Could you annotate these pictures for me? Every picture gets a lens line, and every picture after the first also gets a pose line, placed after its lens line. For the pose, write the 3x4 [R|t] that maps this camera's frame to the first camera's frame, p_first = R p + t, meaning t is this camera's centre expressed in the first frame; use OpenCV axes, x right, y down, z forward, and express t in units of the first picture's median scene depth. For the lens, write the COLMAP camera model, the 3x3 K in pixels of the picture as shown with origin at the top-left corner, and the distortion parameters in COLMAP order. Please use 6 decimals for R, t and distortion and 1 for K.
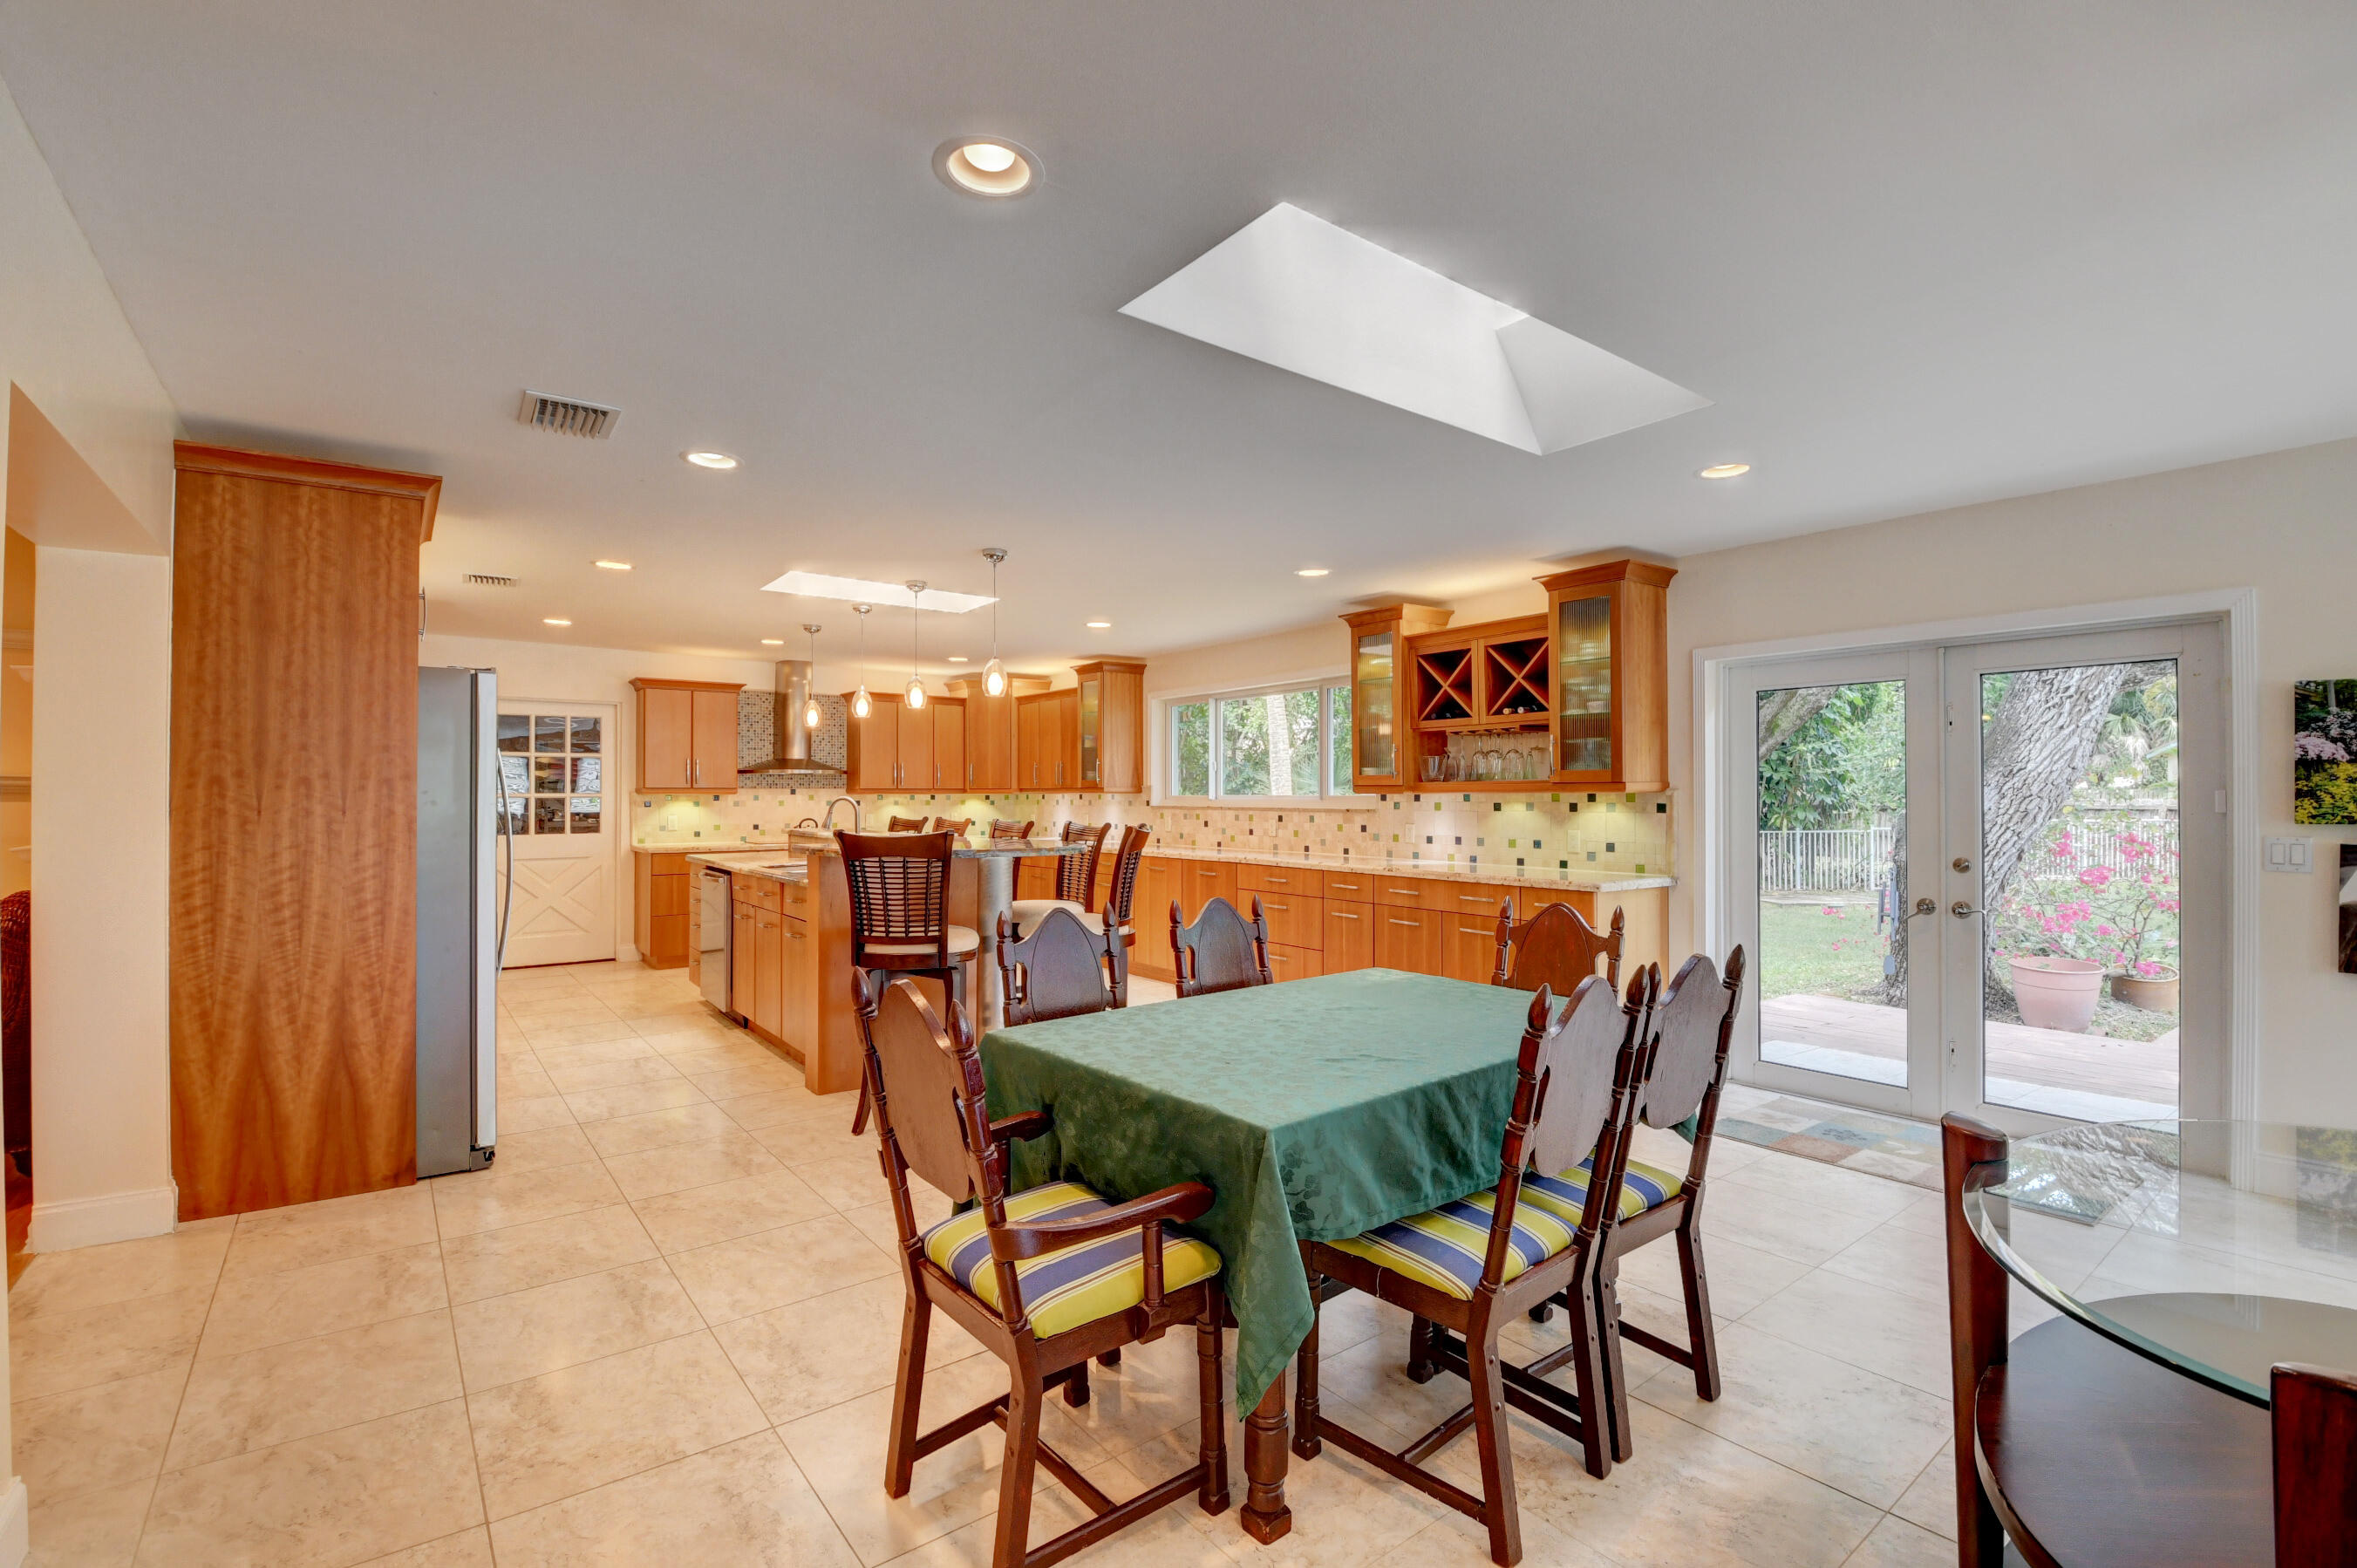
lens RADIAL K [[1042.2, 0, 1190.3], [0, 1042.2, 787.1], [0, 0, 1]] dist [-0.021583, -0.006924]
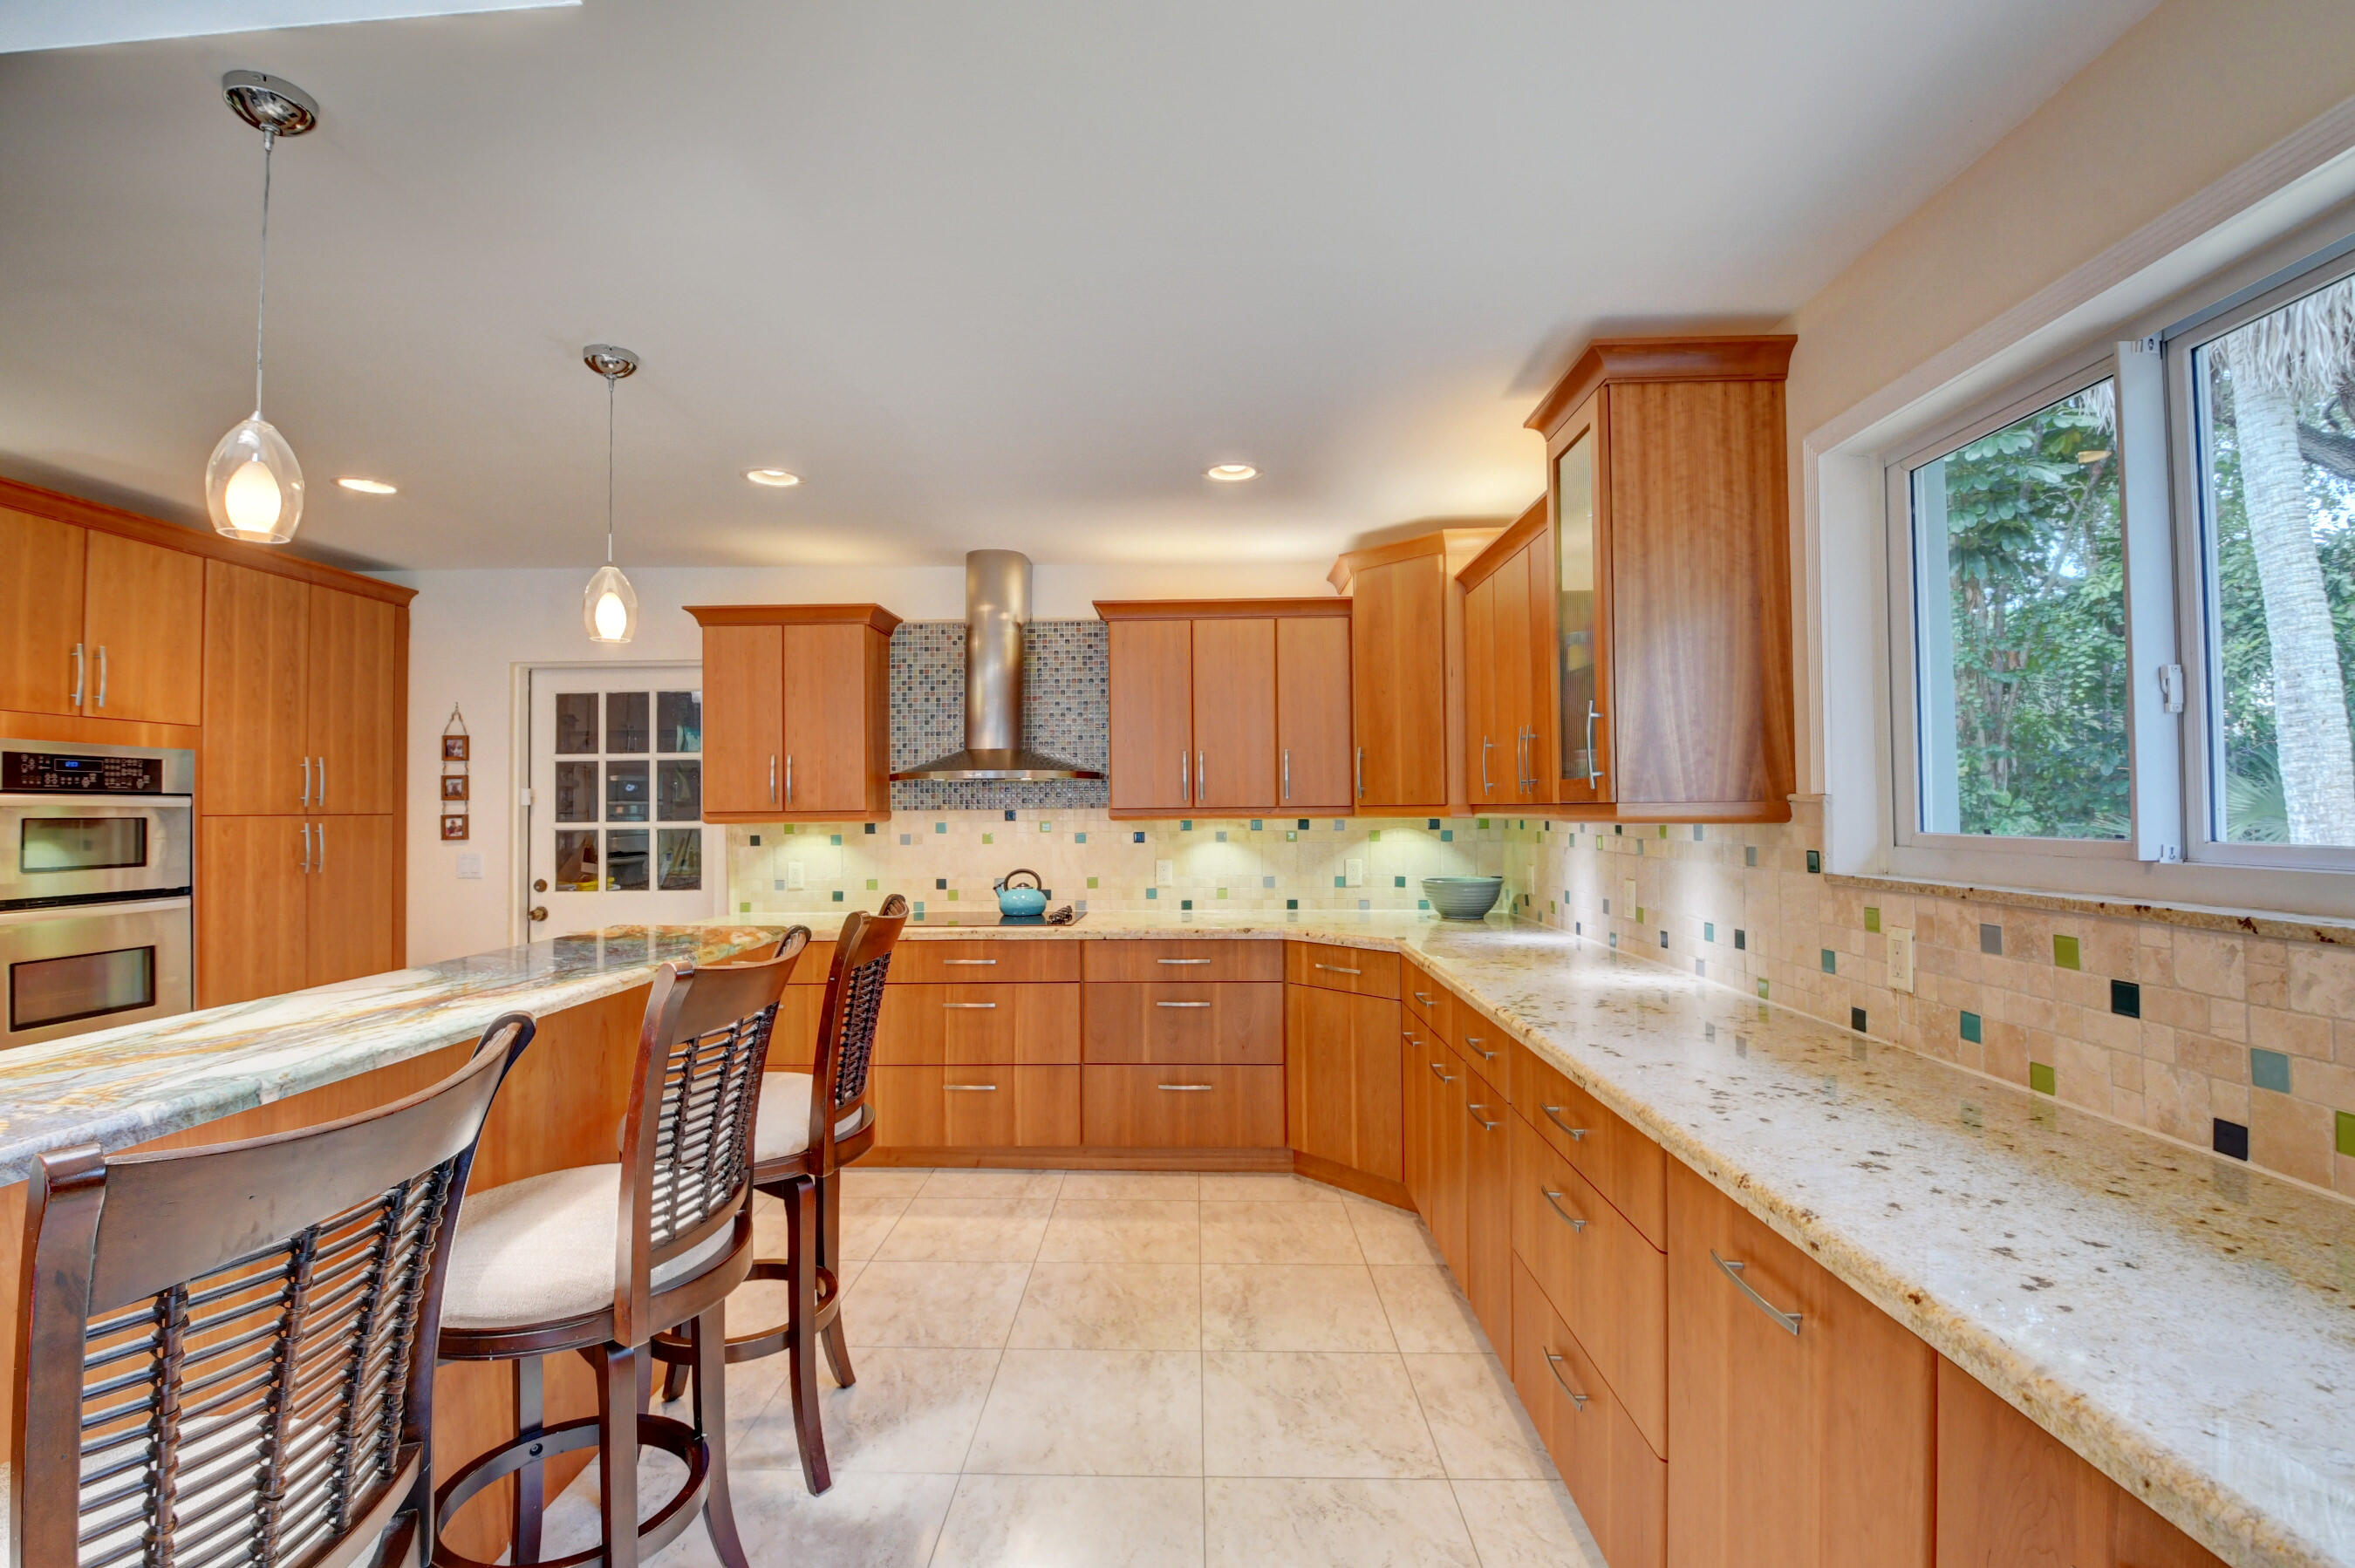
lens RADIAL K [[1041.2, 0, 1162.6], [0, 1041.2, 794.2], [0, 0, 1]] dist [-0.021583, -0.006924]
pose [[0.772209, -0.014140, -0.635211, -0.002221], [0.014393, 0.999885, -0.004761, -0.002693], [0.635206, -0.005466, 0.772324, 0.683840]]
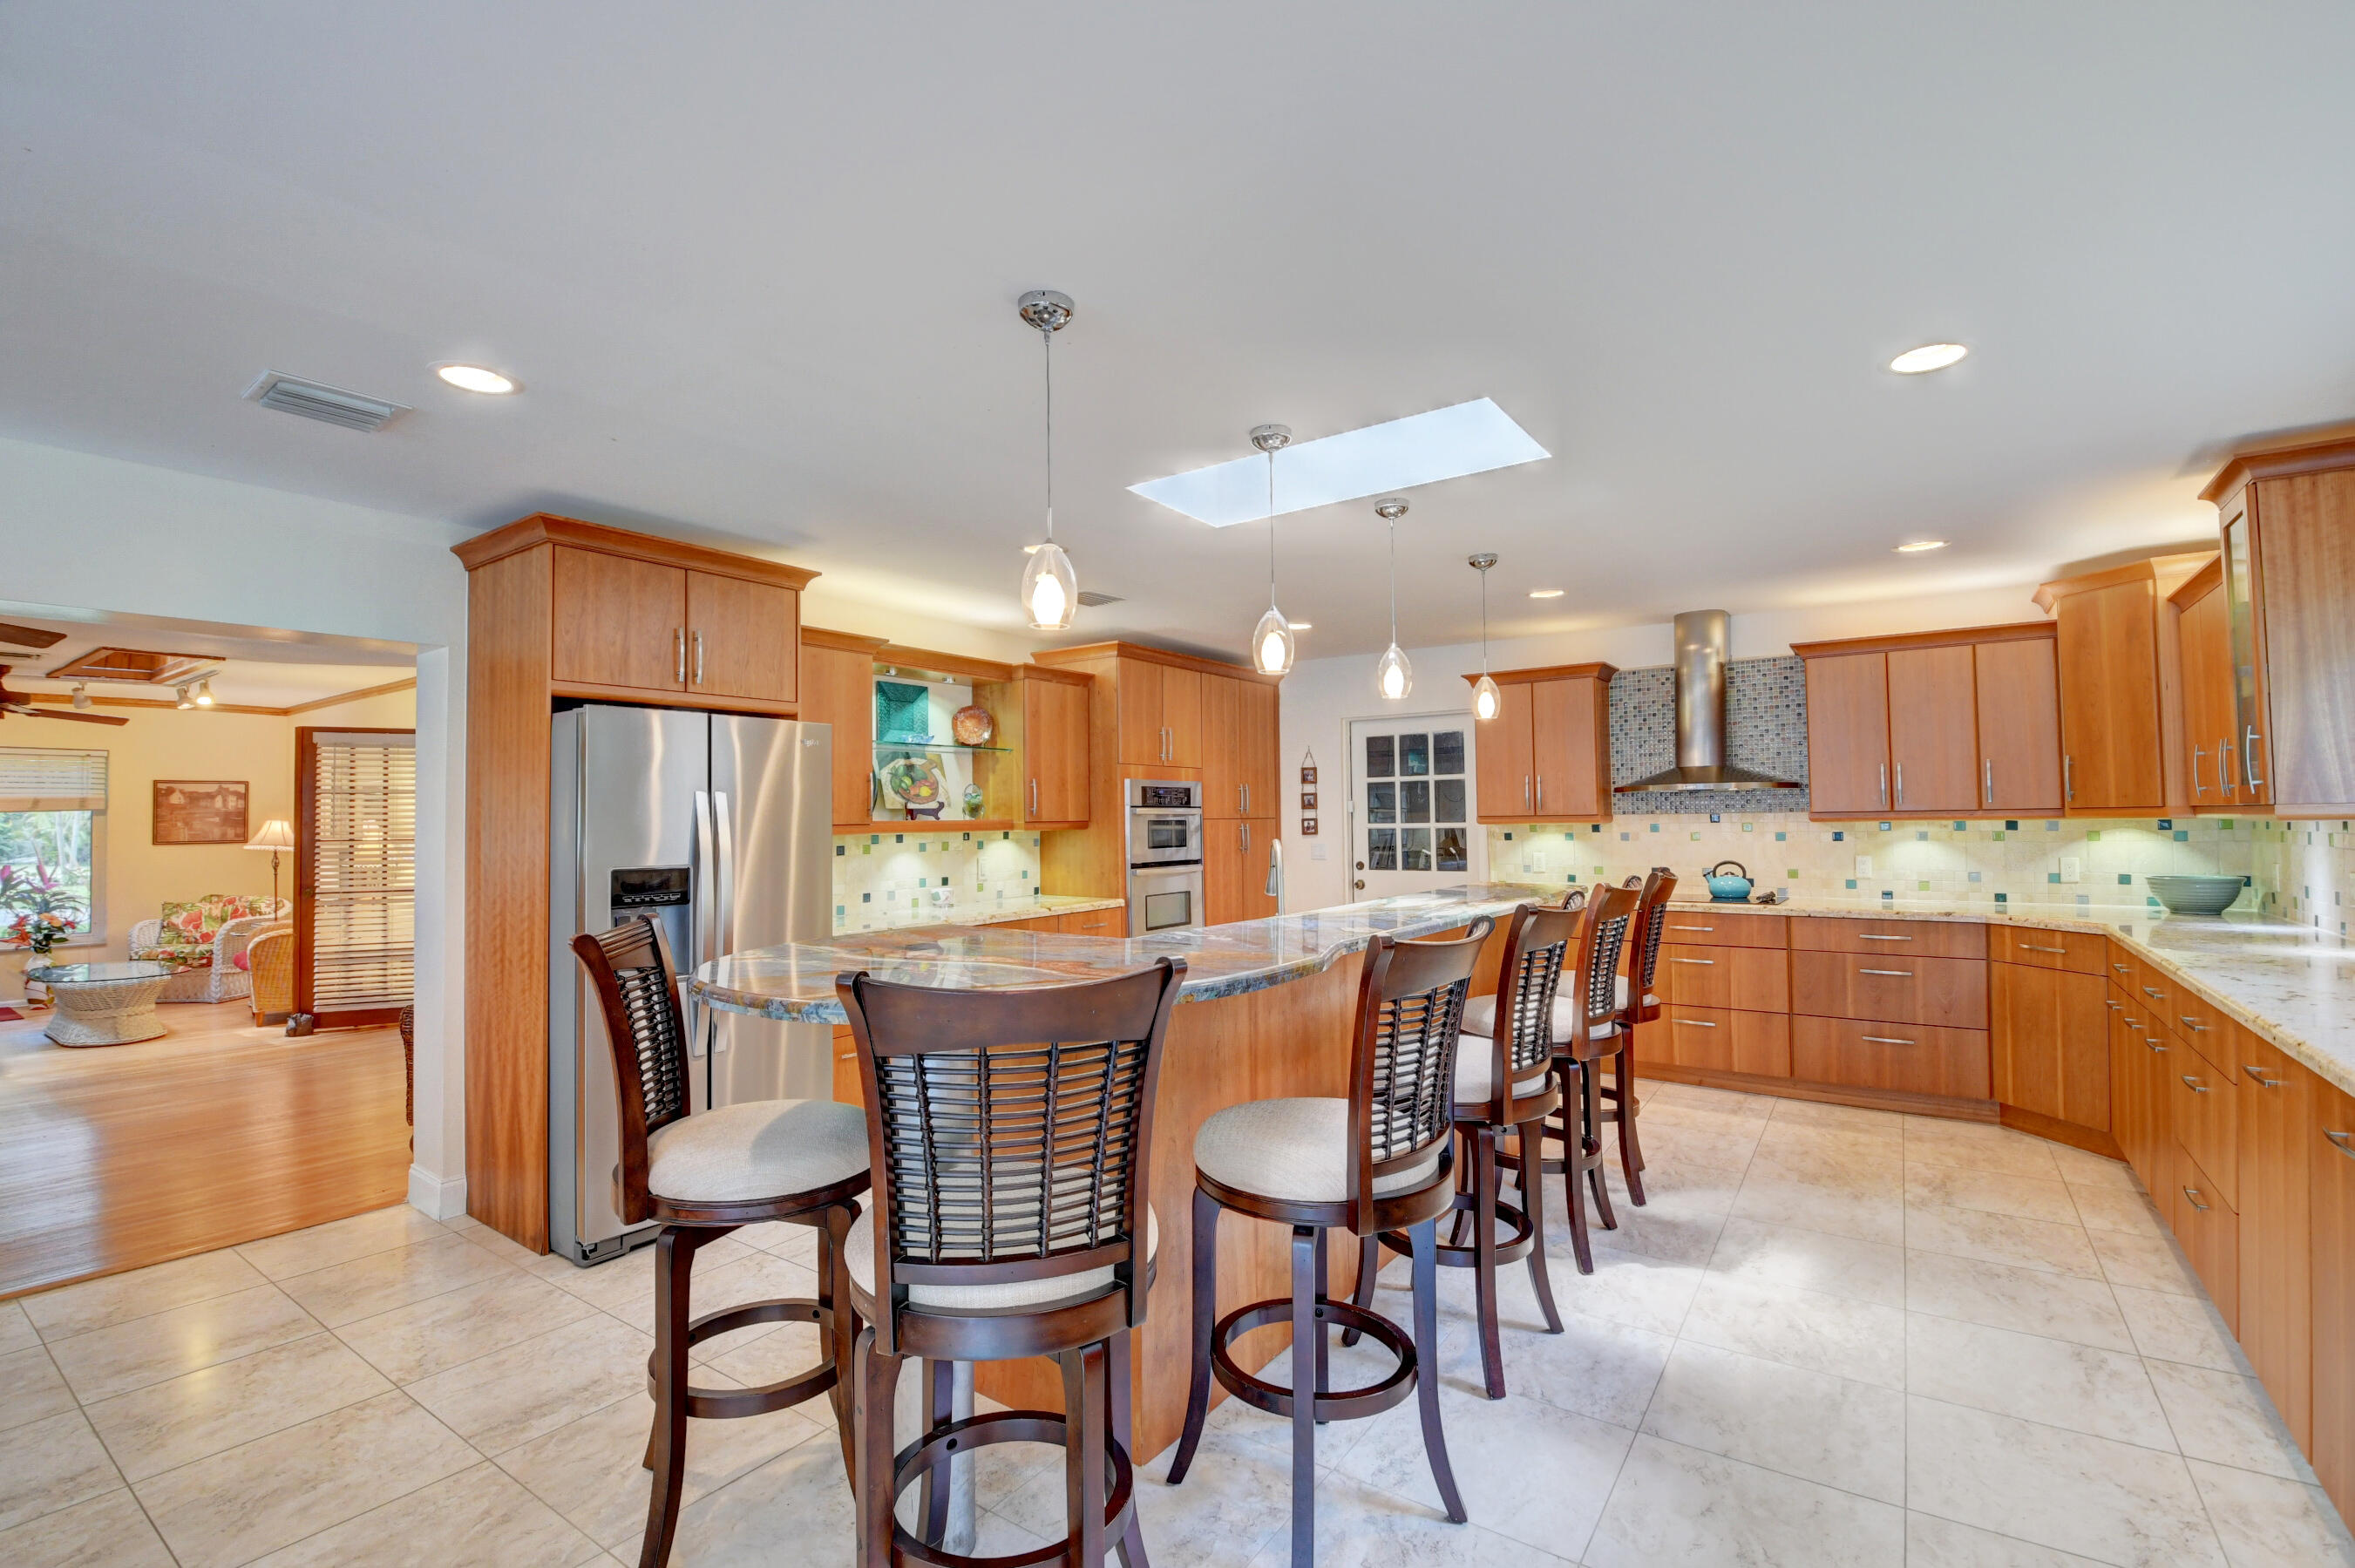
lens RADIAL K [[1041.3, 0, 1144.3], [0, 1041.3, 781.8], [0, 0, 1]] dist [-0.021583, -0.006924]
pose [[0.276745, -0.037358, -0.960217, 0.132070], [0.021535, 0.999234, -0.032669, -0.004910], [0.960702, -0.011637, 0.277337, 0.513343]]
